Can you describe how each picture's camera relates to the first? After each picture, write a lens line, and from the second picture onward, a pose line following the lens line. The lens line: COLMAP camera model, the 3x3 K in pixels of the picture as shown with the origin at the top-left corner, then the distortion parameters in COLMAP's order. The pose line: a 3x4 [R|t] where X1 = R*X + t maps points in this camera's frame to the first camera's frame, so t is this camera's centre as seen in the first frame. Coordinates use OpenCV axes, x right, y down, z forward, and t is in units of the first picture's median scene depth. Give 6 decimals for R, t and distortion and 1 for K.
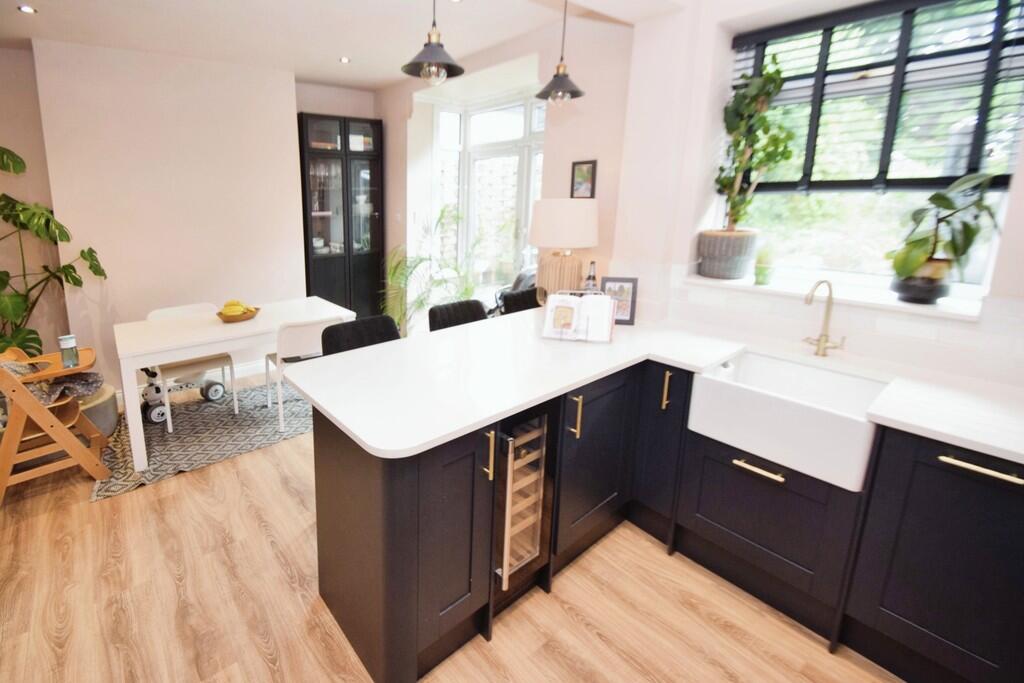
lens RADIAL K [[467.1, 0, 513.1], [0, 467.1, 333.7], [0, 0, 1]] dist [-0.000094, -0.000336]
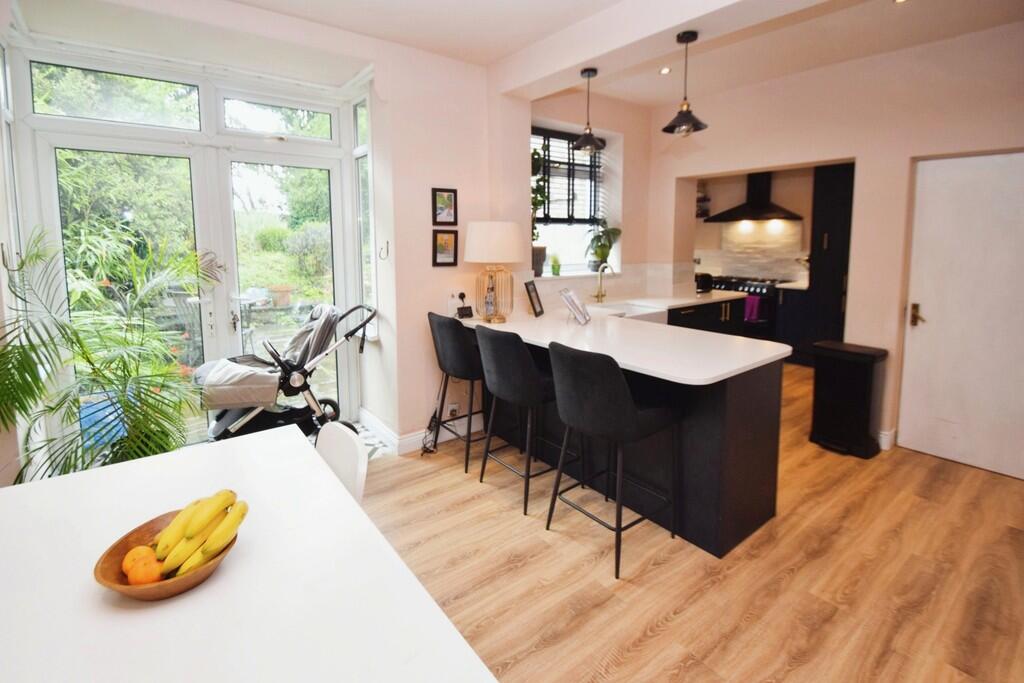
lens RADIAL K [[455.4, 0, 504.7], [0, 455.4, 343.3], [0, 0, 1]] dist [0.009129, -0.012072]
pose [[0.080593, -0.210296, 0.974310, -1.338291], [0.284912, 0.941566, 0.179661, -0.255871], [-0.955160, 0.263114, 0.135800, 1.150654]]
